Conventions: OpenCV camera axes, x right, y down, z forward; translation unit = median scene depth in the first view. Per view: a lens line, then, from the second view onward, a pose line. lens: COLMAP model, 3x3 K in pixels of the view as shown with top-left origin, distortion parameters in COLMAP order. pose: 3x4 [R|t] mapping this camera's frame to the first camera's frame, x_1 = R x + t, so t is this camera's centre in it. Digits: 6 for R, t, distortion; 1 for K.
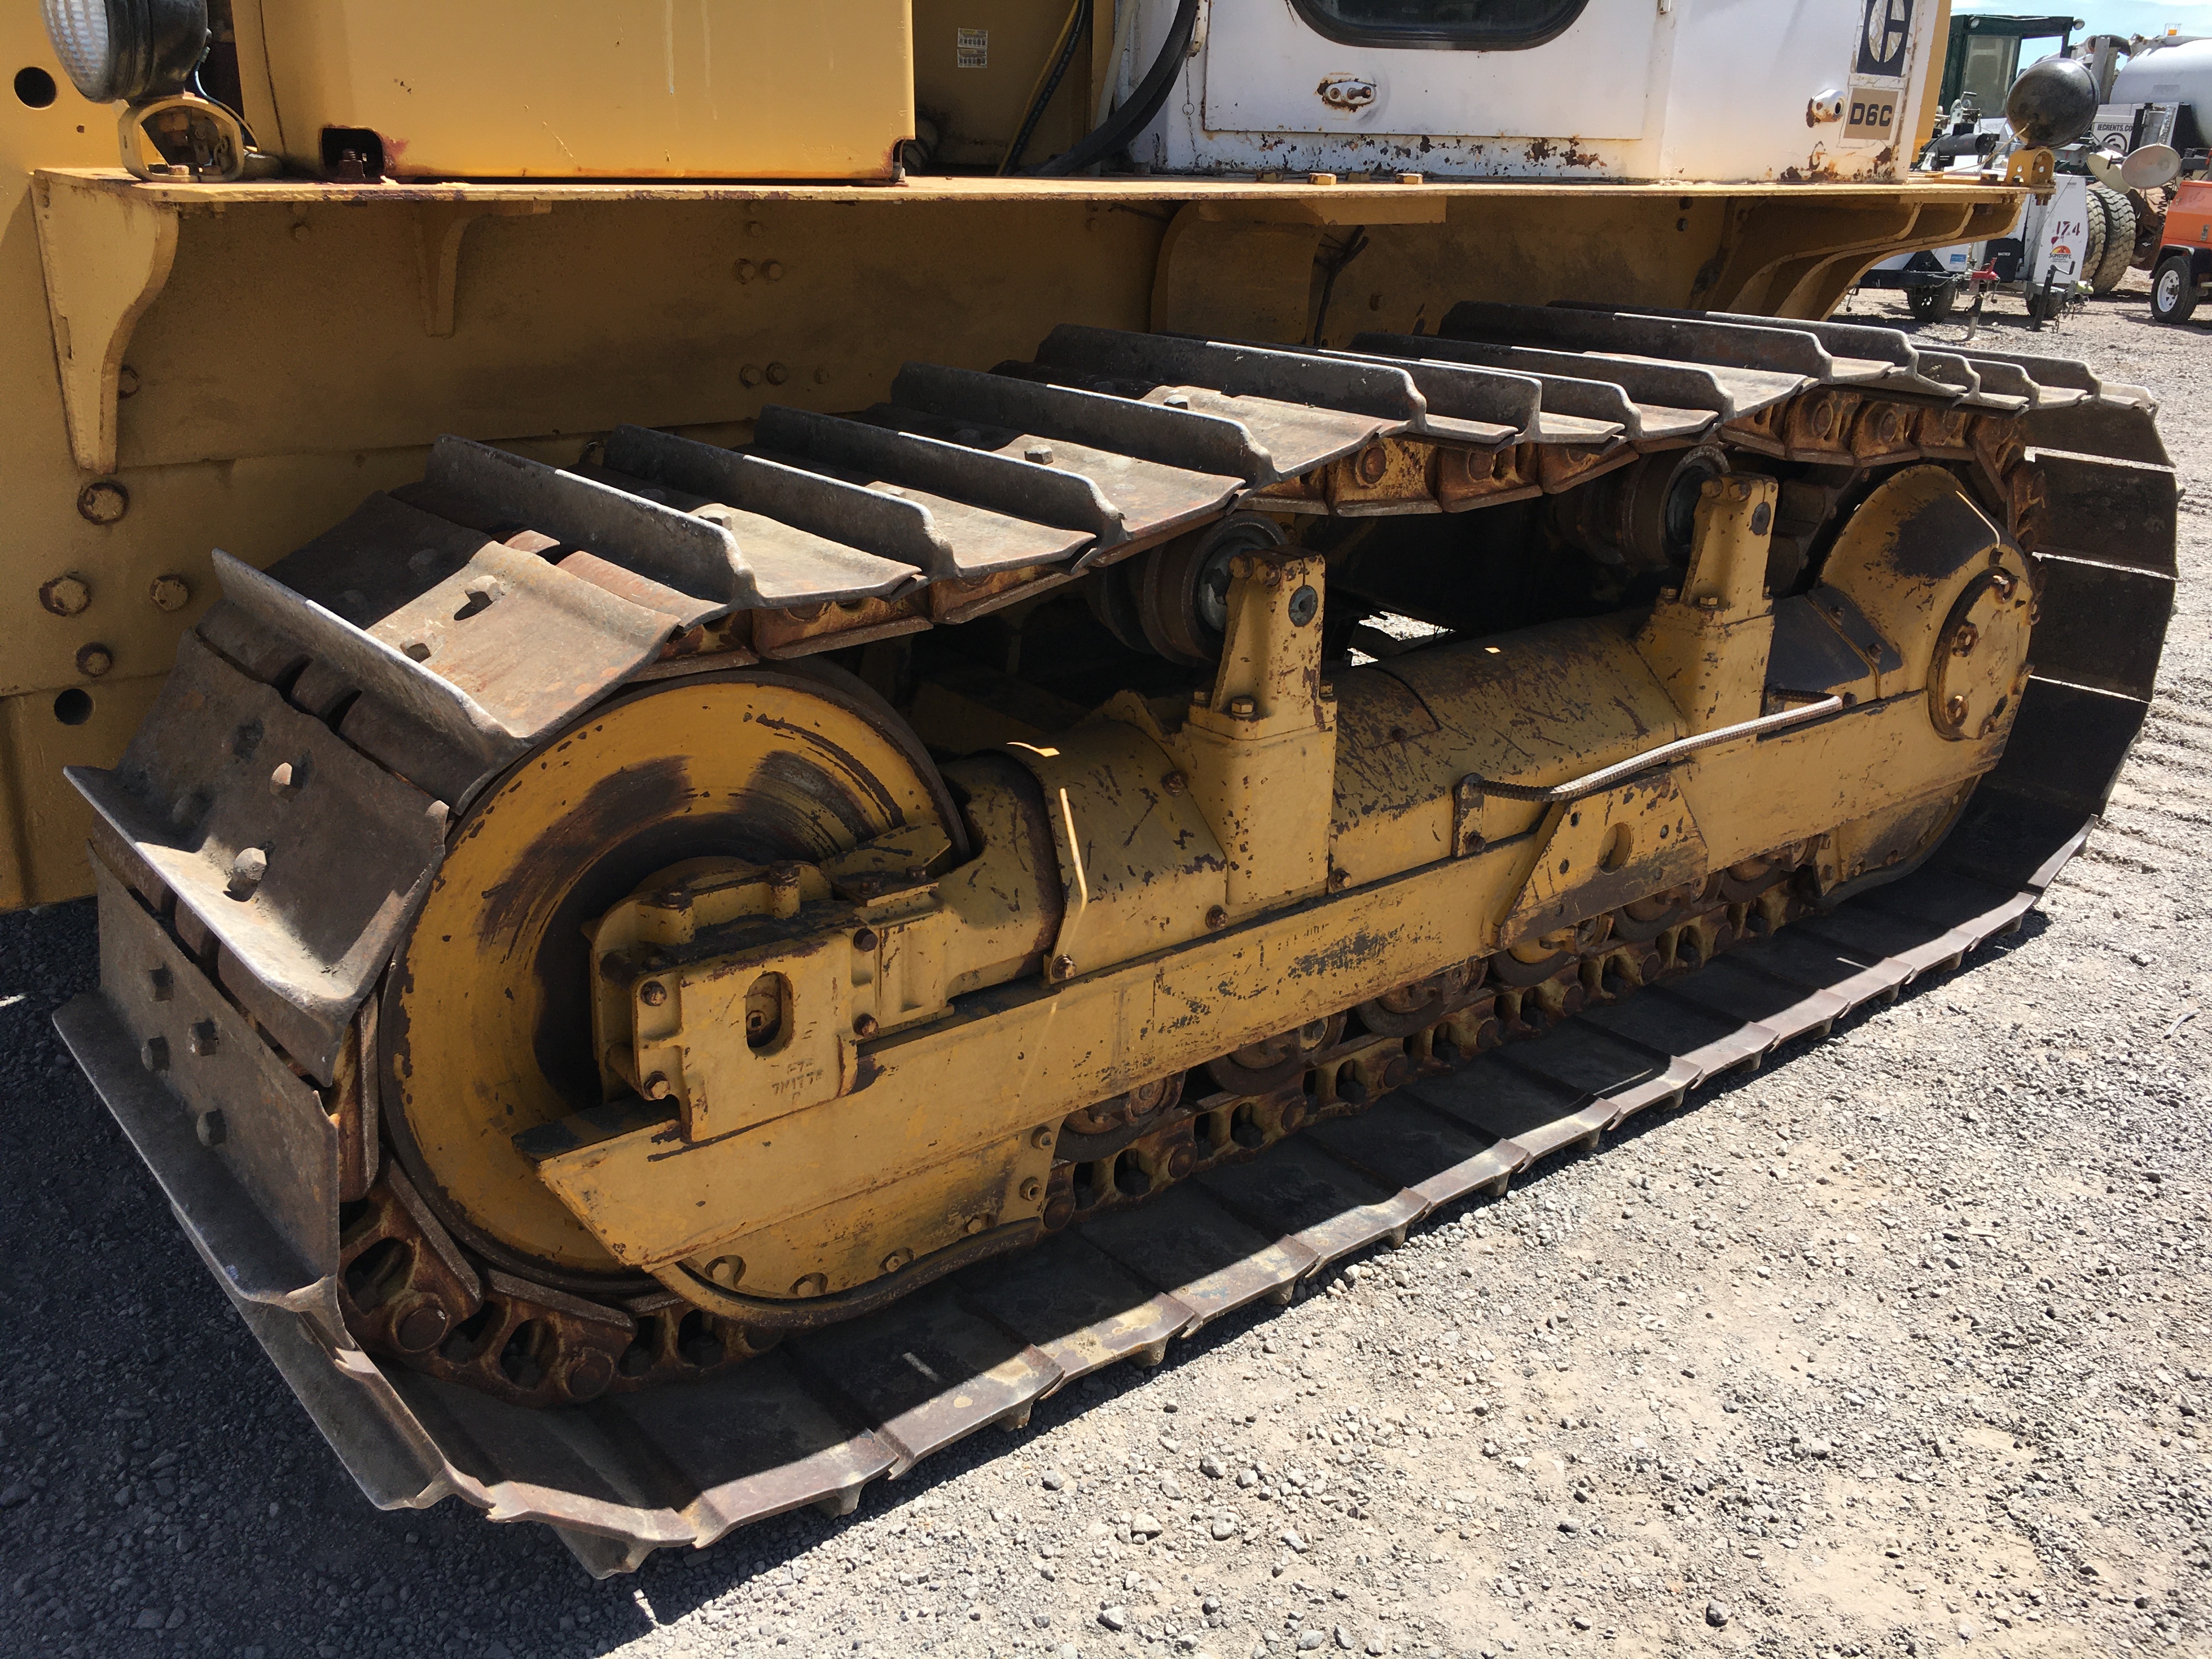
lens RADIAL K [[1893.8, 0, 1131.1], [0, 1893.8, 827.5], [0, 0, 1]] dist [0.073743, -0.103641]
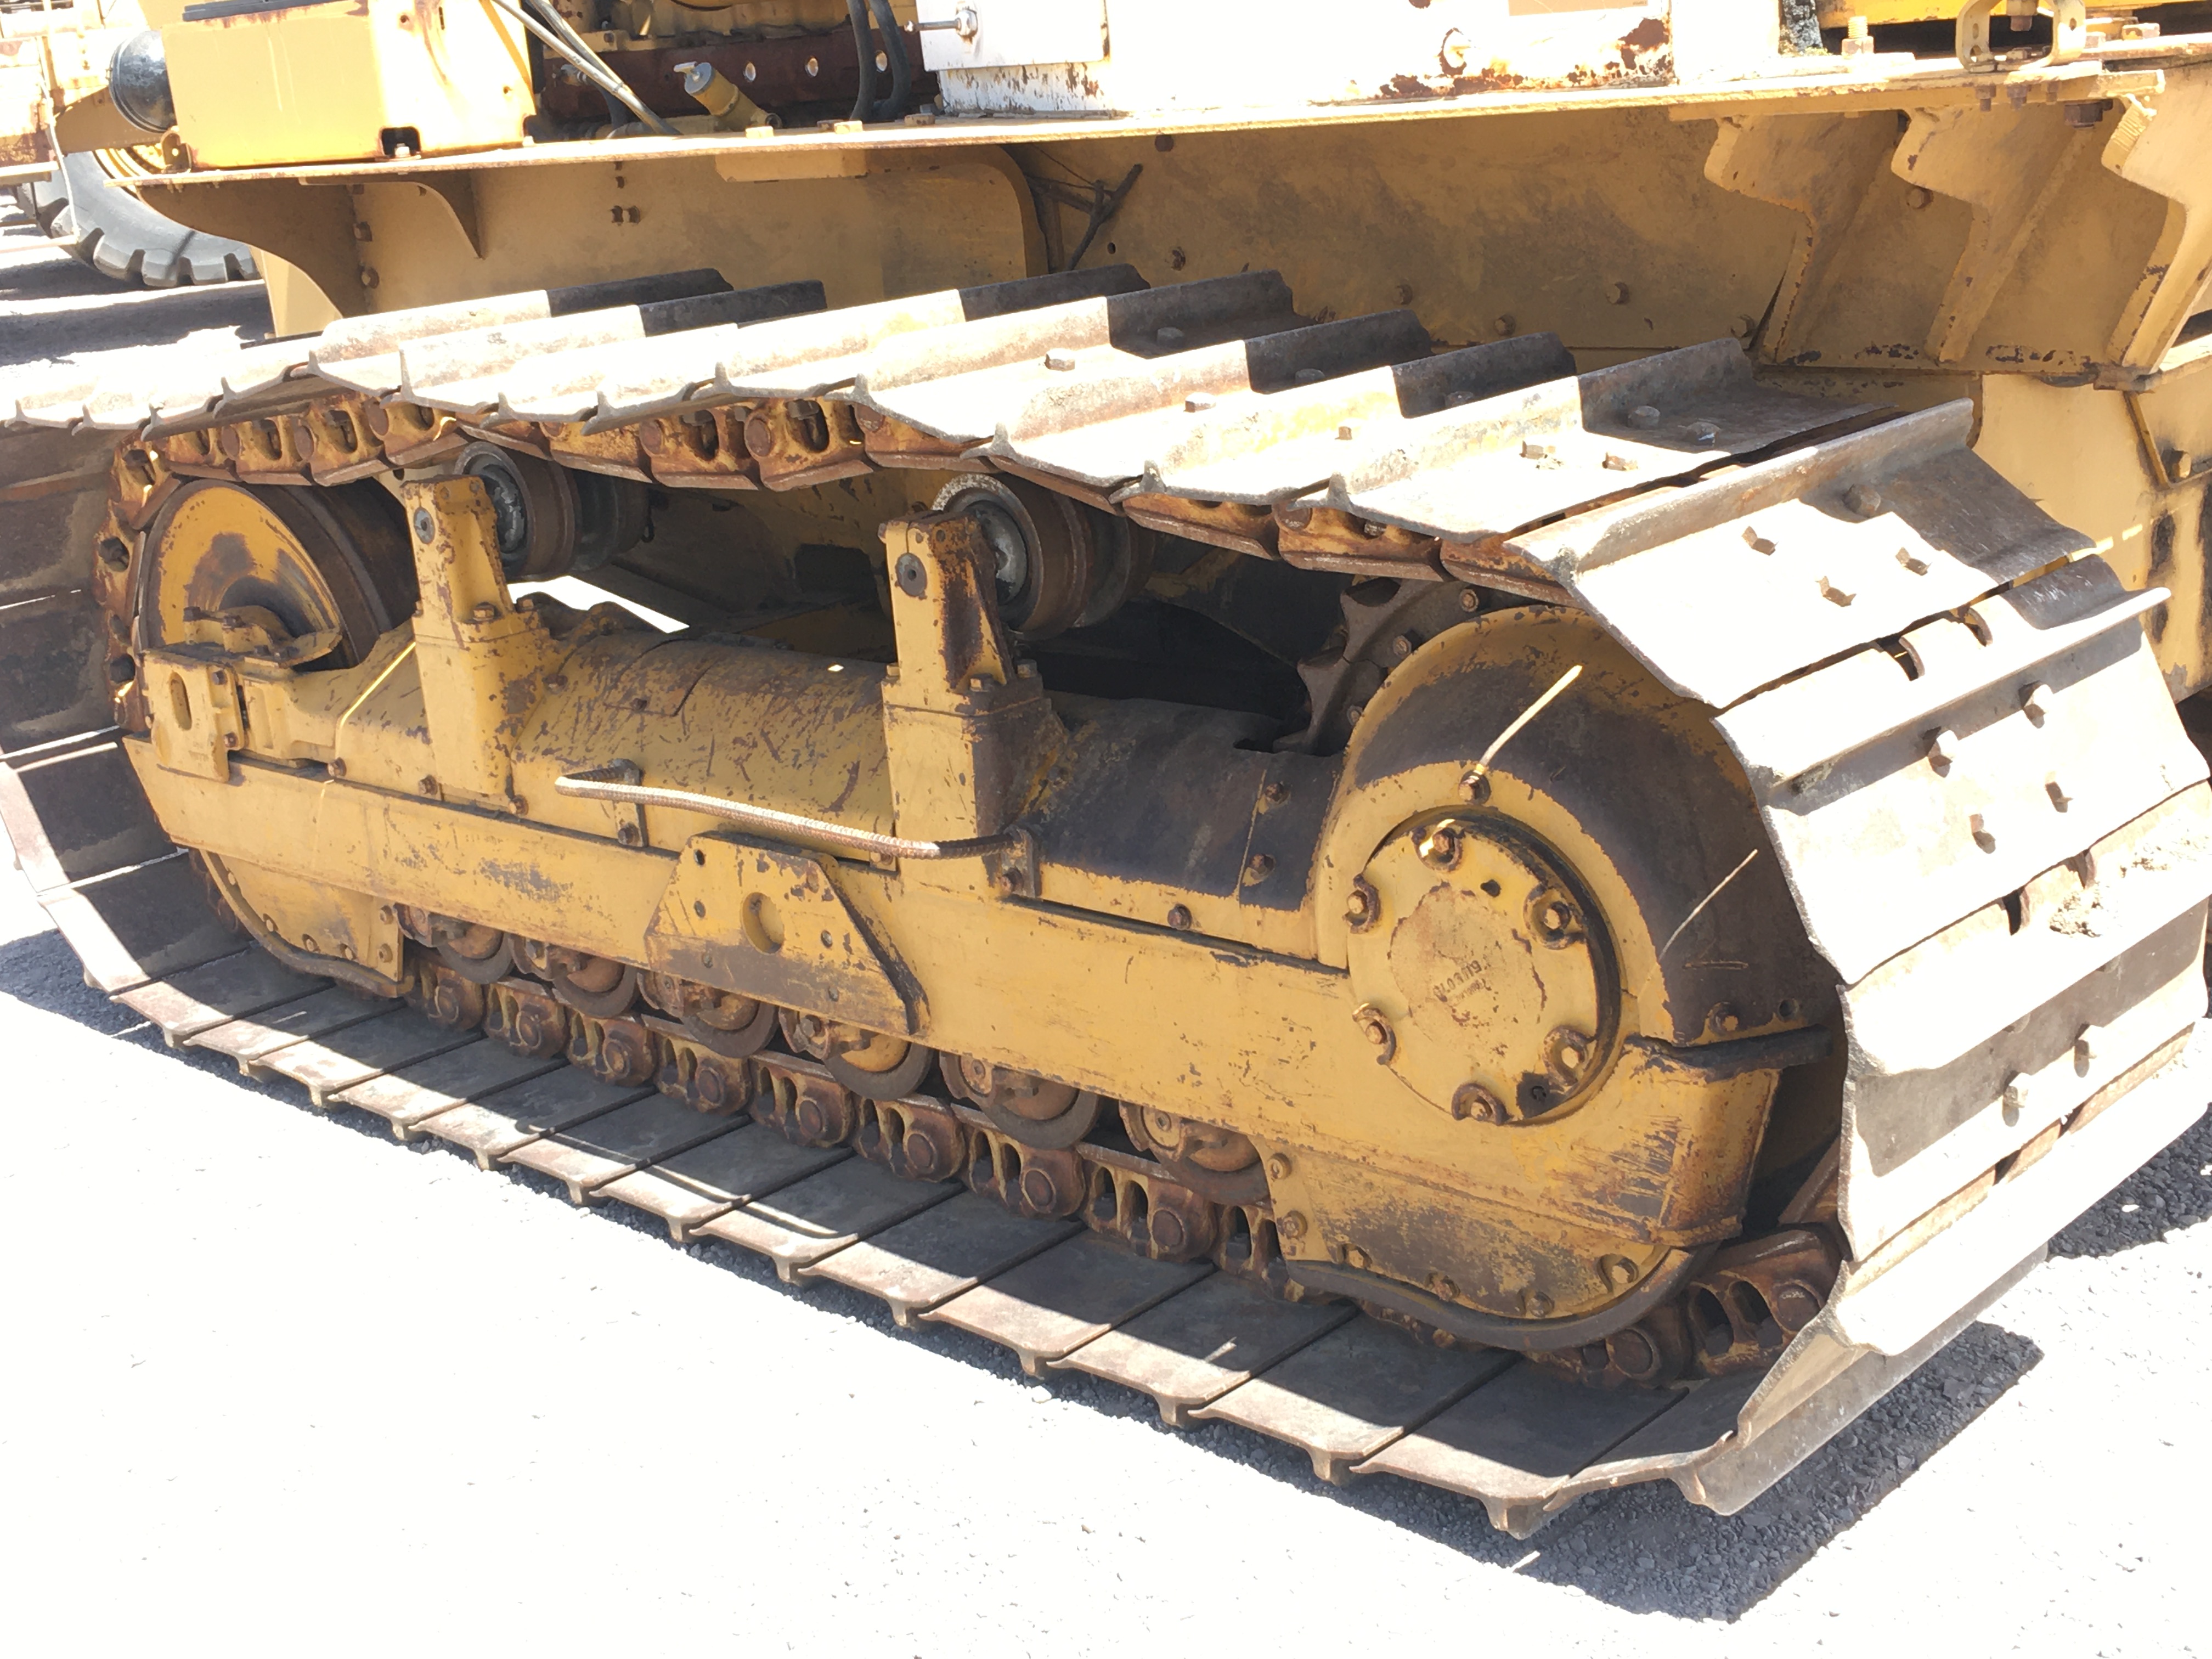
lens RADIAL K [[2756.6, 0, 1117.5], [0, 2756.6, 839.0], [0, 0, 1]] dist [0.042846, 0.000000]
pose [[0.112328, 0.246689, -0.962563, 1.611042], [-0.256631, 0.943032, 0.211735, -0.360938], [0.959960, 0.223239, 0.169237, 1.060704]]
